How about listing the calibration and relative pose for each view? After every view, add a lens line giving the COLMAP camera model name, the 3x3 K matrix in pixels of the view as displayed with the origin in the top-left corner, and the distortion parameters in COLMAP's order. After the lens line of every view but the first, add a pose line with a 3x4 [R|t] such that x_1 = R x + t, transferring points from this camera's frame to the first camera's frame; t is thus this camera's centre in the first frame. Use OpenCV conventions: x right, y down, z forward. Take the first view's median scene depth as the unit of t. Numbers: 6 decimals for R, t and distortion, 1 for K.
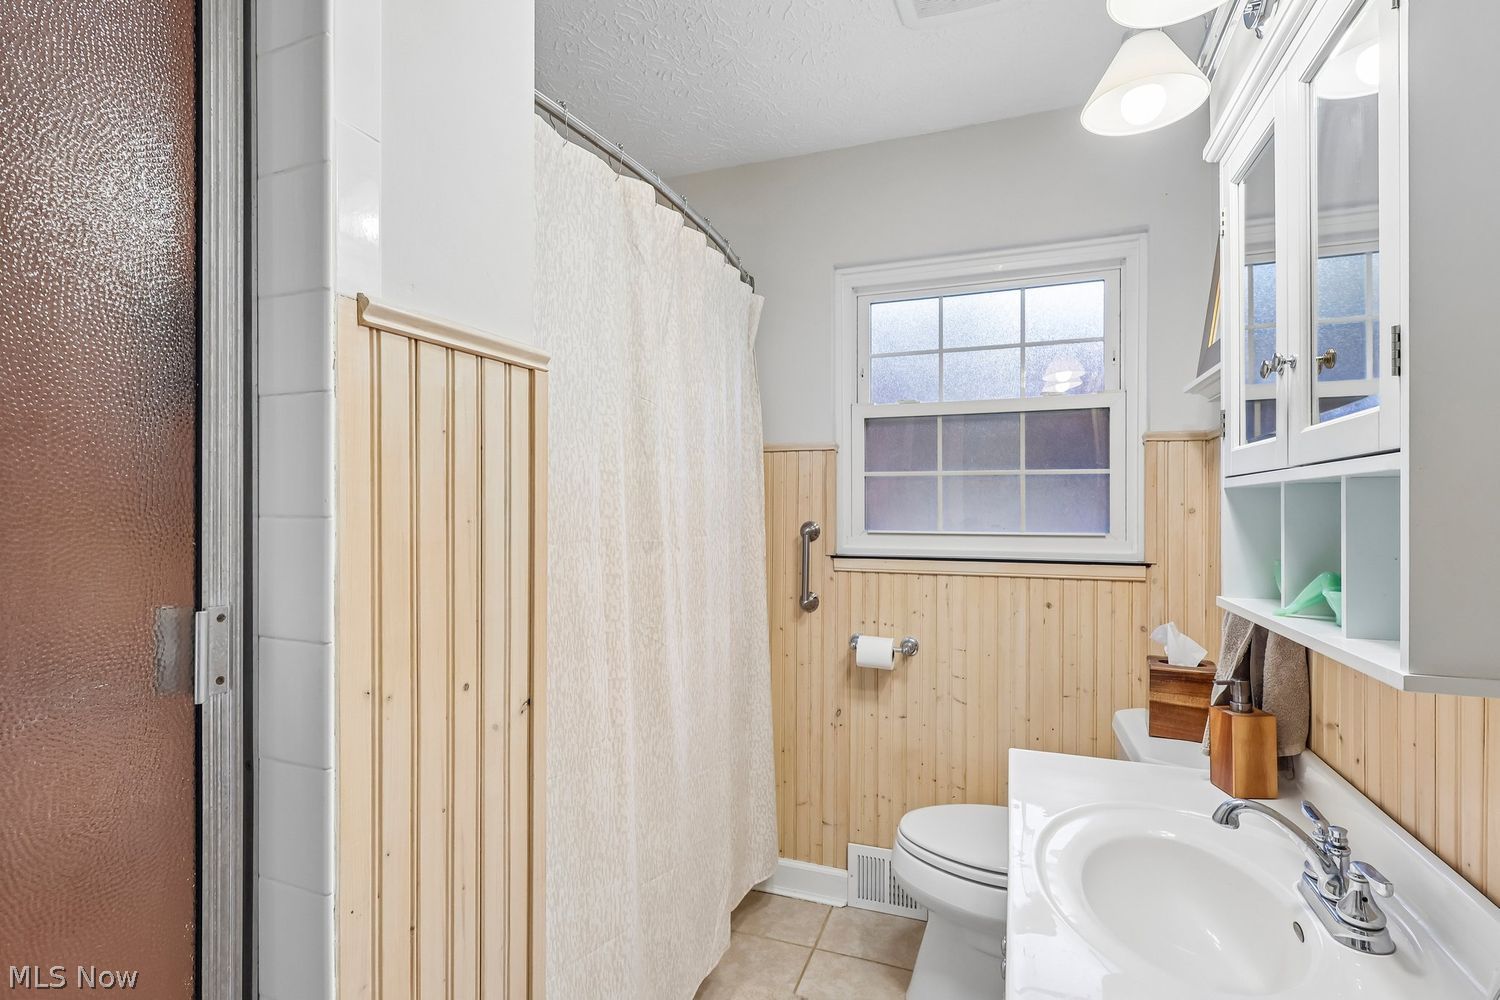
lens RADIAL K [[708.4, 0, 744.4], [0, 708.4, 506.8], [0, 0, 1]] dist [0.019817, -0.000114]
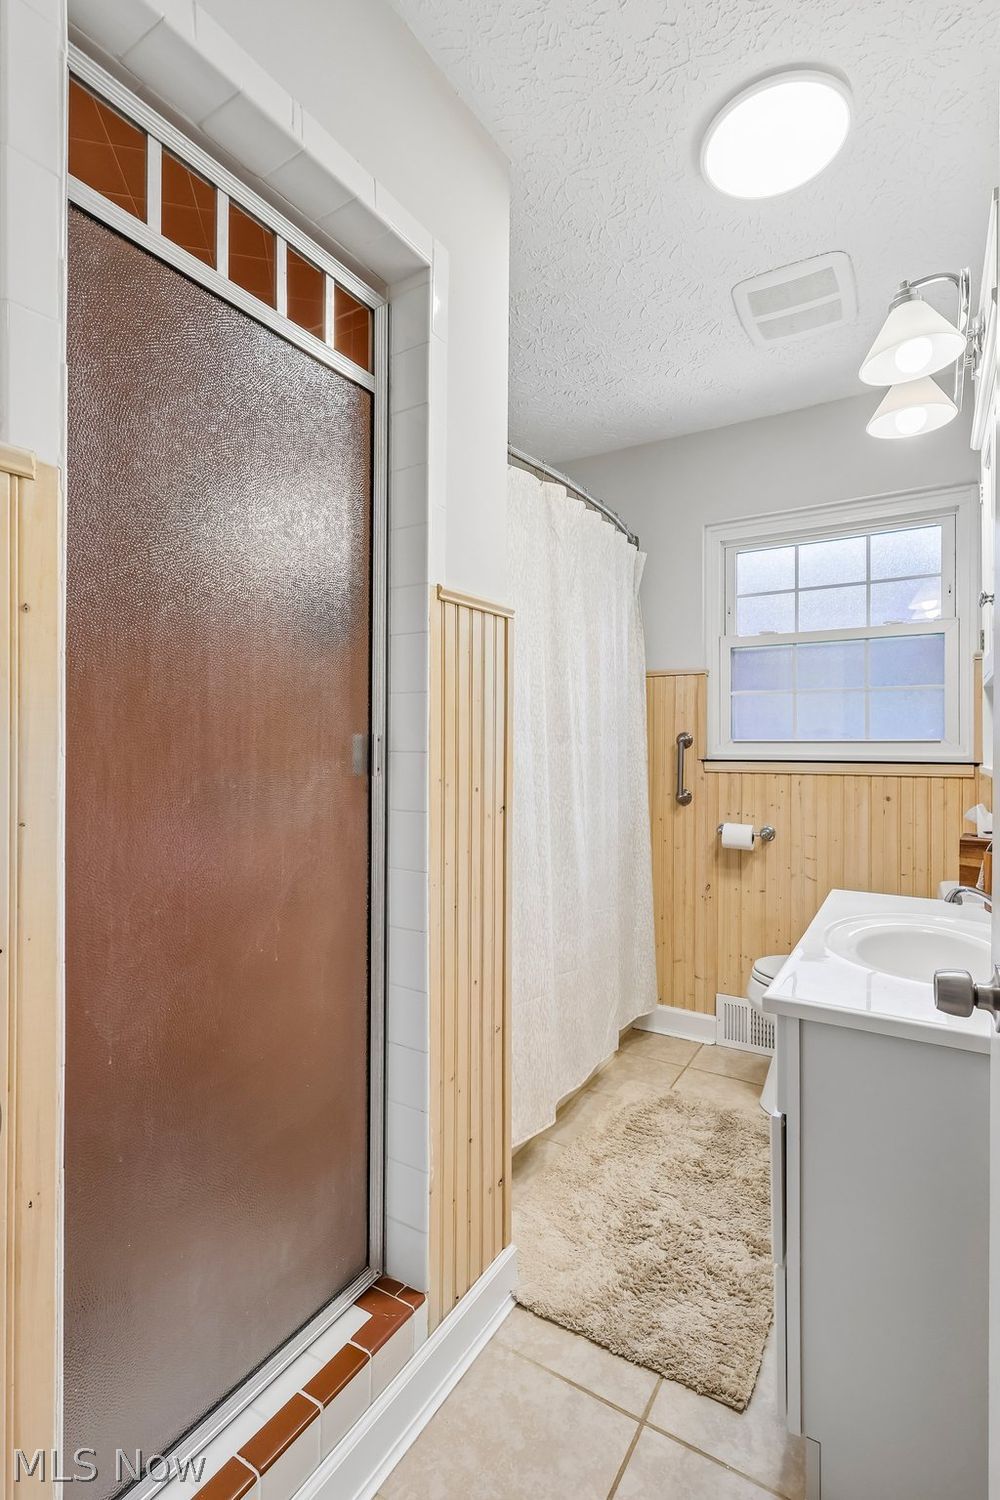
lens RADIAL K [[708.4, 0, 500.0], [0, 708.4, 750.0], [0, 0, 1]] dist [0.019817, -0.000114]
pose [[0.983051, 0.001614, -0.183327, 0.003480], [-0.001215, 0.999997, 0.002289, 0.054097], [0.183330, -0.002027, 0.983049, -0.303550]]
